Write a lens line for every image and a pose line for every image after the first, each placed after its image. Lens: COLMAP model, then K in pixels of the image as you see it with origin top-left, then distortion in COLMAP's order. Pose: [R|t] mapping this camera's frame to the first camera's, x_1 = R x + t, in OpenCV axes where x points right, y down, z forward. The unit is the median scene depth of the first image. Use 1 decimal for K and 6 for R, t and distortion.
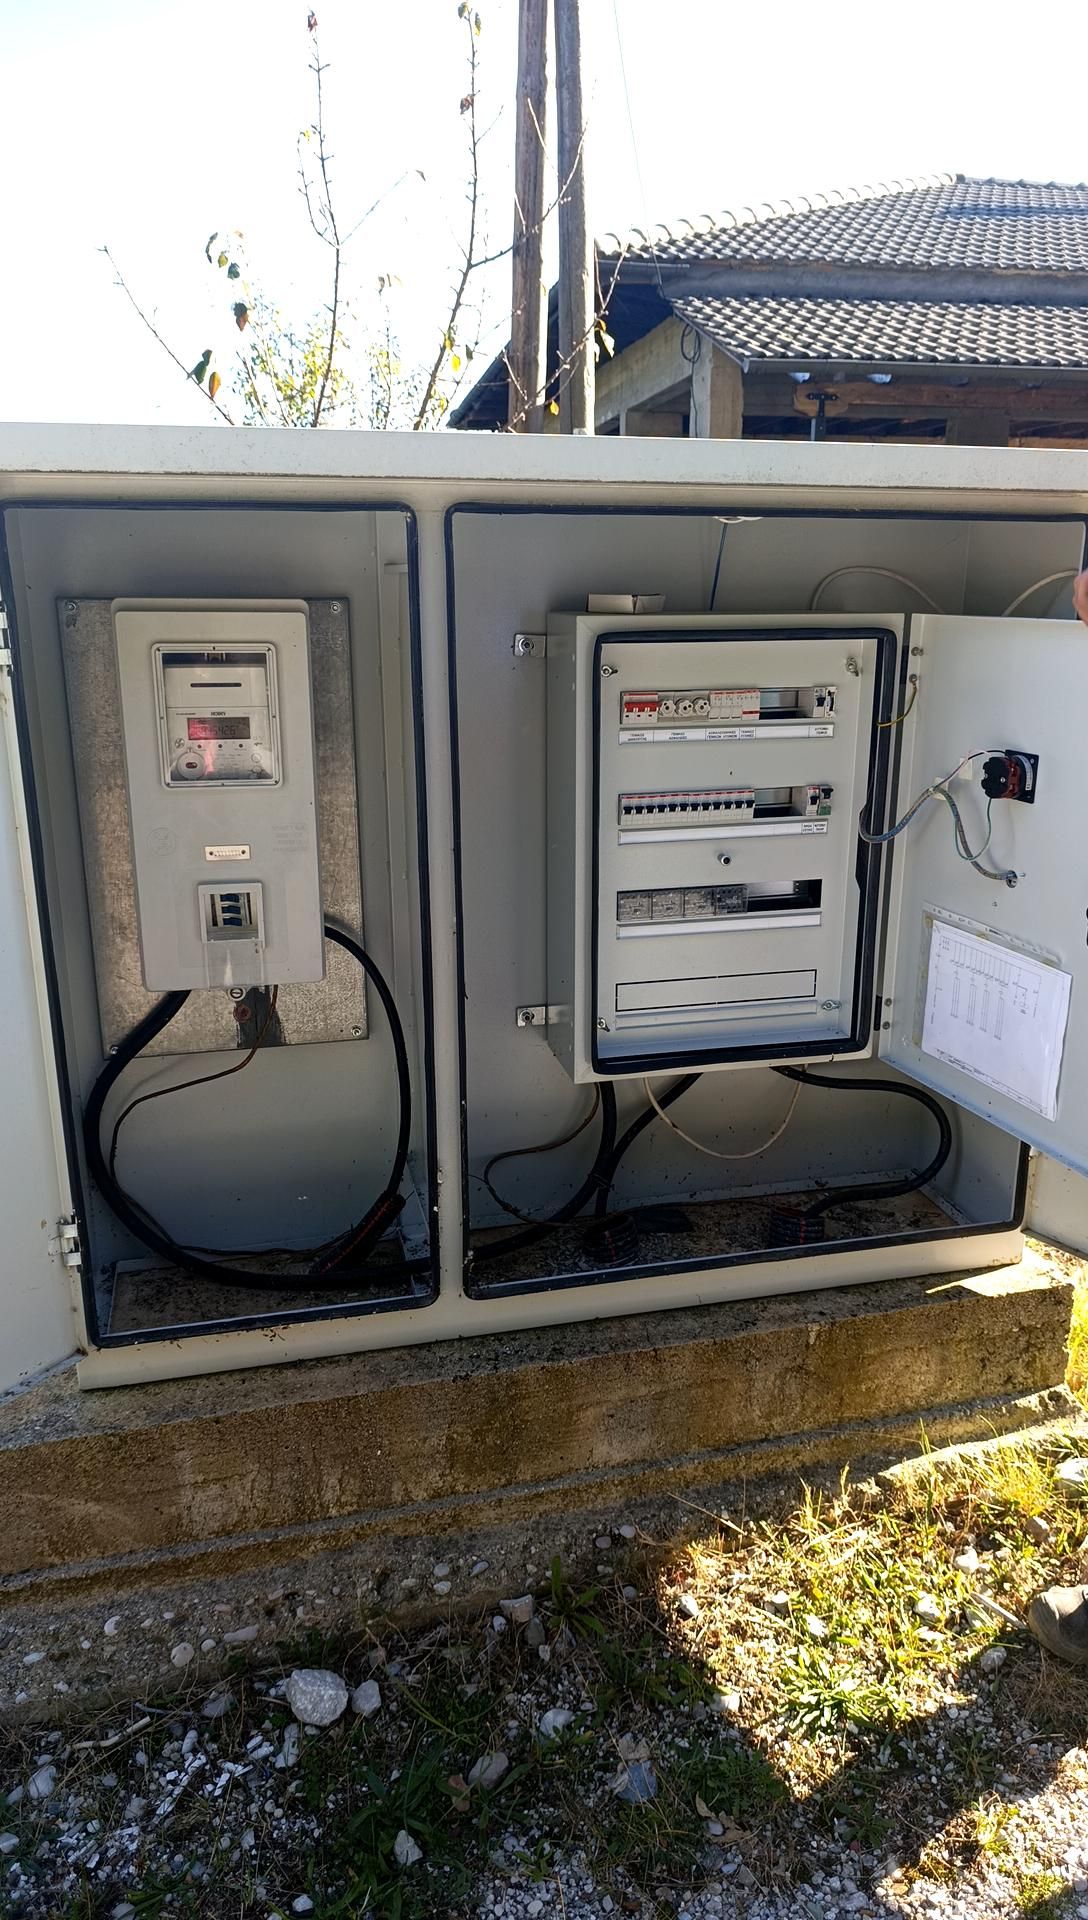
lens RADIAL K [[1397.4, 0, 560.1], [0, 1397.4, 961.2], [0, 0, 1]] dist [0.010977, -0.019844]
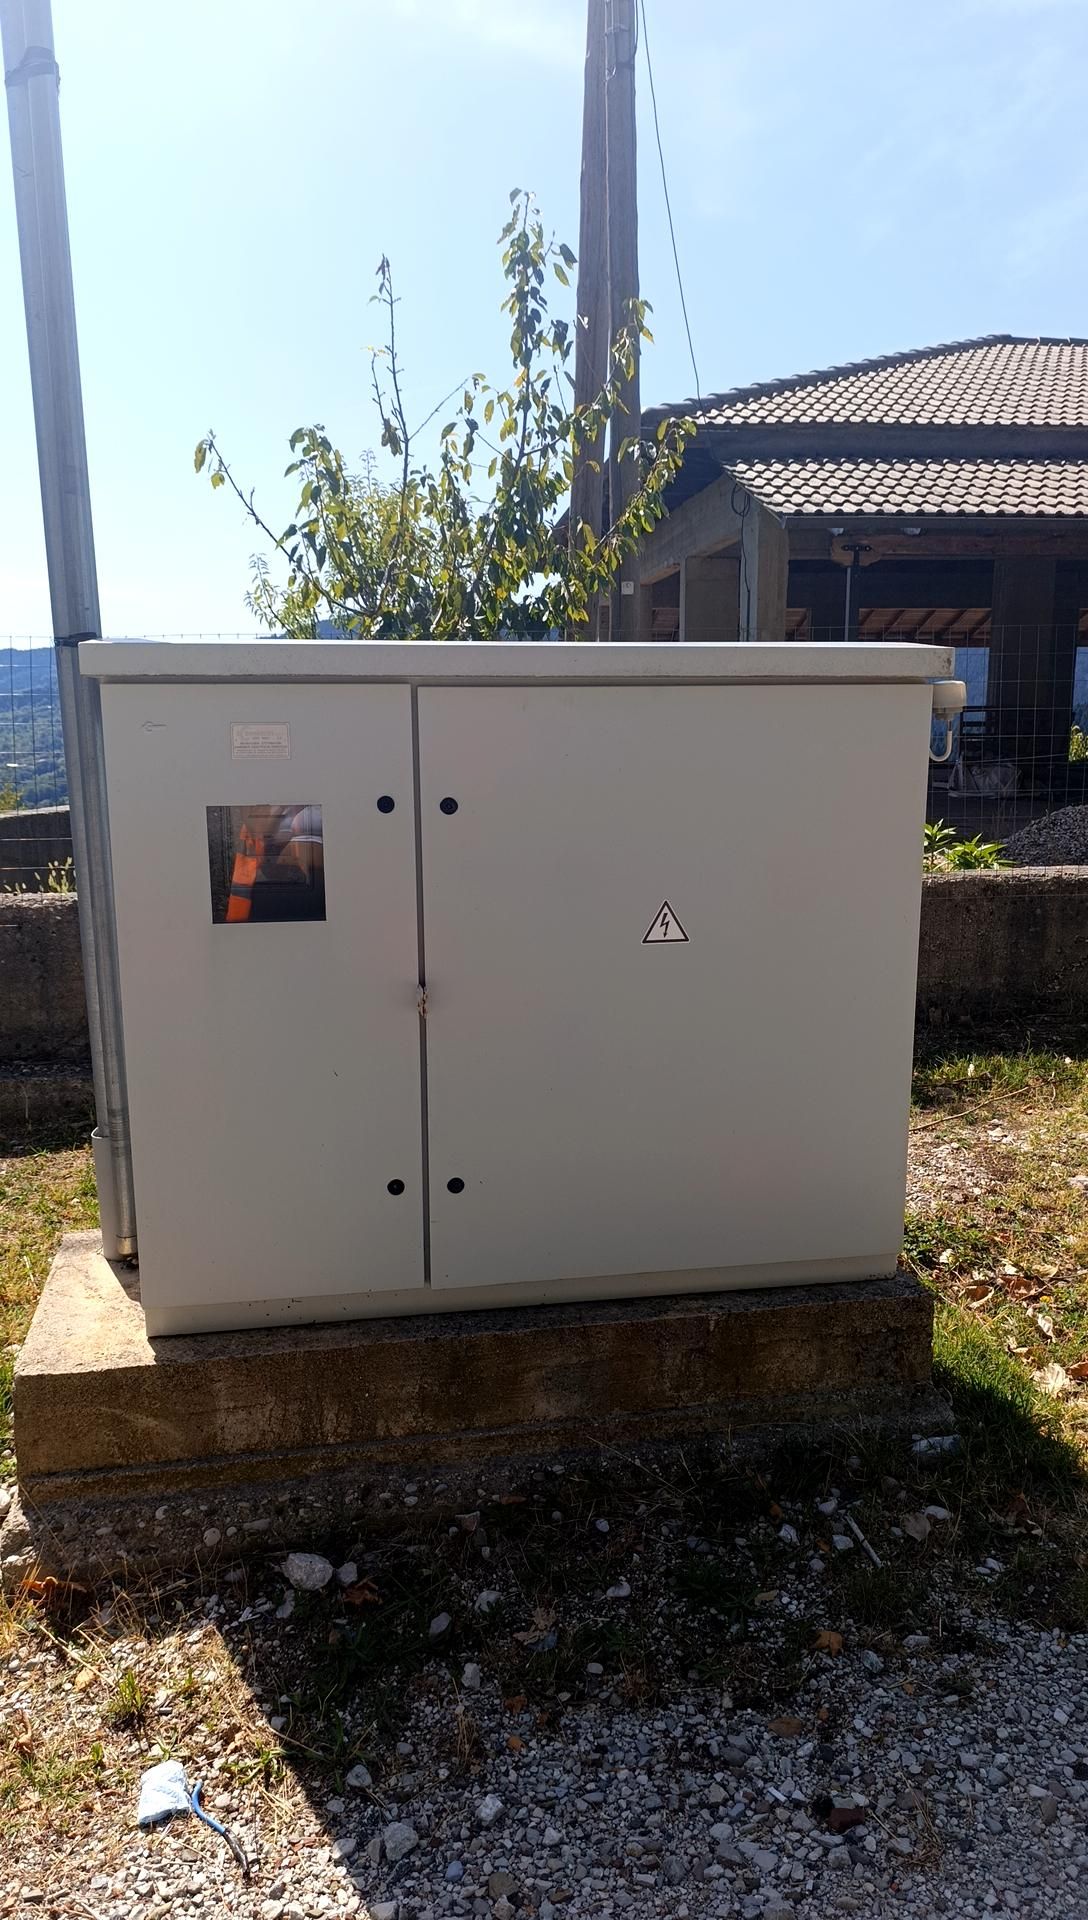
lens RADIAL K [[1417.3, 0, 531.2], [0, 1417.3, 948.2], [0, 0, 1]] dist [0.036749, -0.074974]
pose [[0.996427, 0.011676, -0.083652, 0.125532], [-0.019580, 0.995352, -0.094297, 0.055883], [0.082162, 0.095598, 0.992023, -0.334540]]
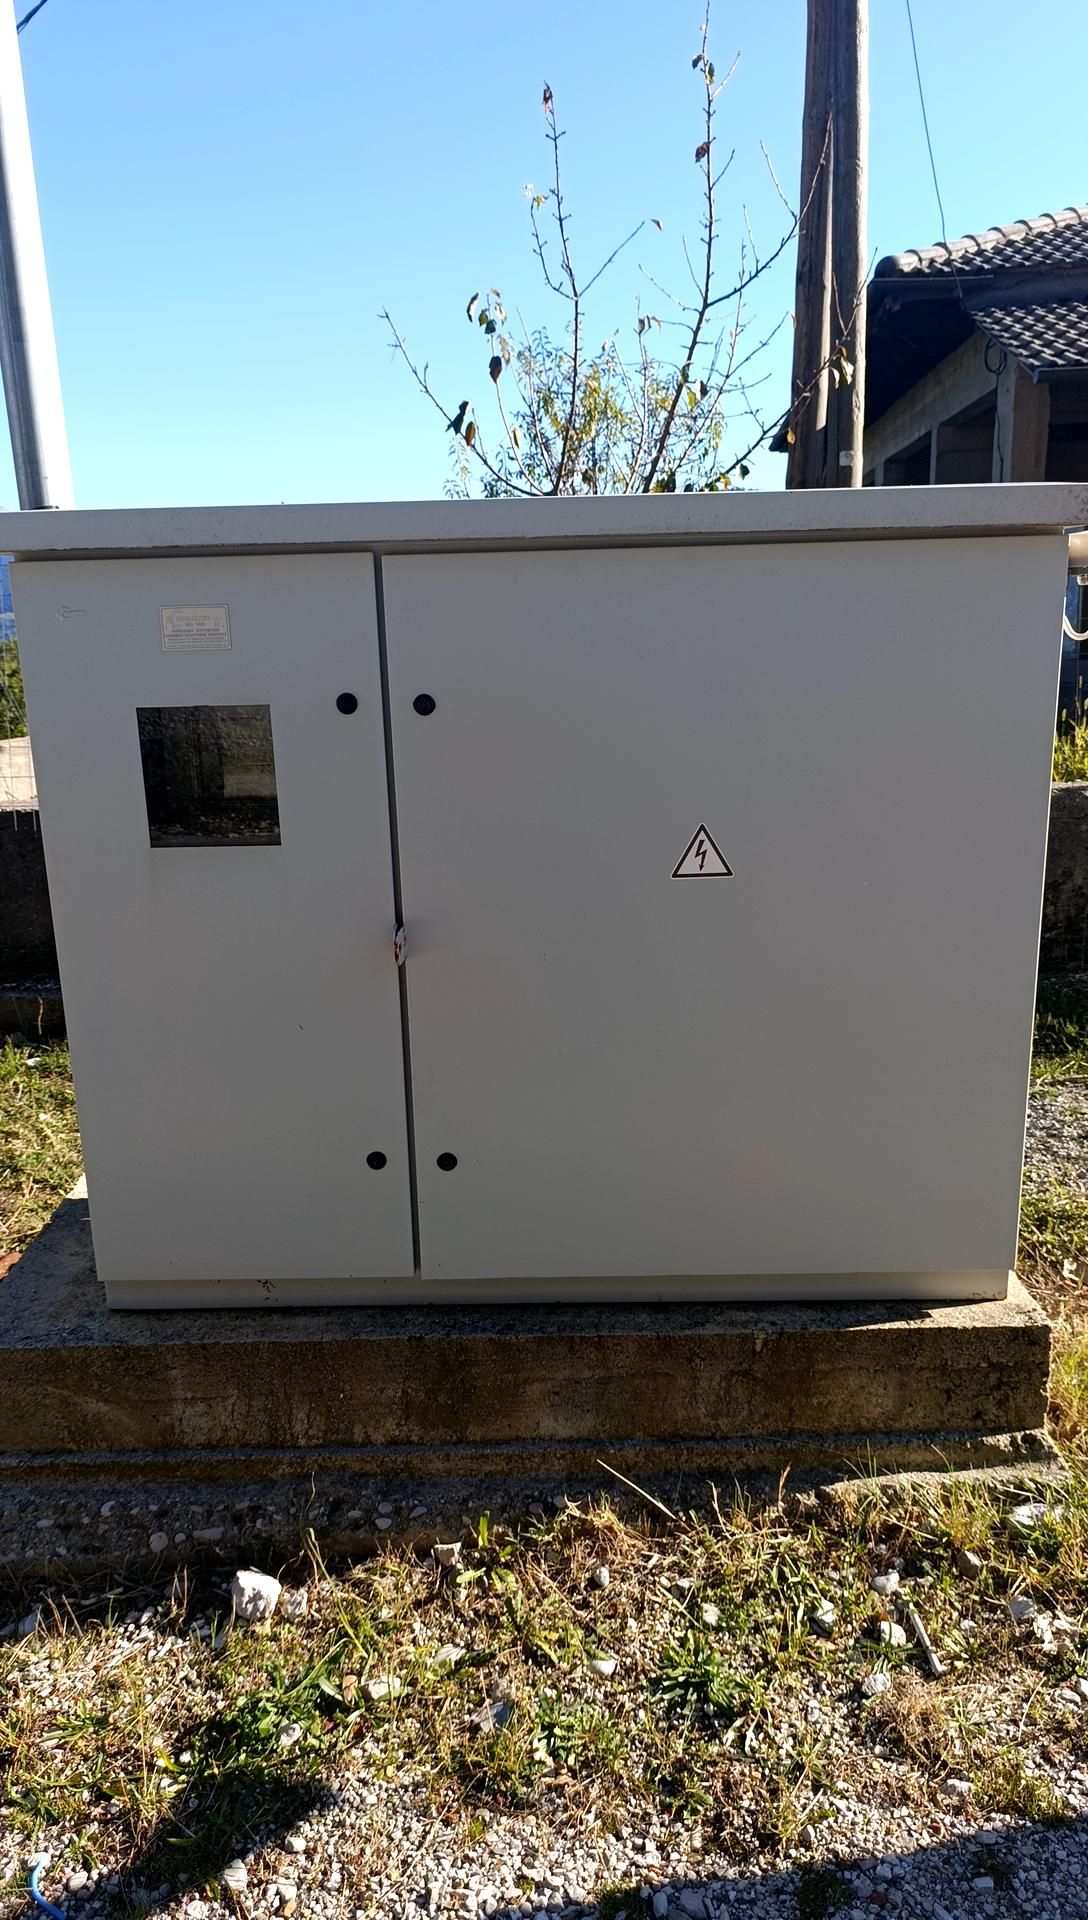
lens RADIAL K [[1397.4, 0, 523.9], [0, 1397.4, 956.3], [0, 0, 1]] dist [0.010977, -0.019844]
pose [[0.960146, 0.045155, -0.275829, 0.297051], [-0.049744, 0.998715, -0.009657, 0.000404], [0.275038, 0.022993, 0.961158, -0.051540]]
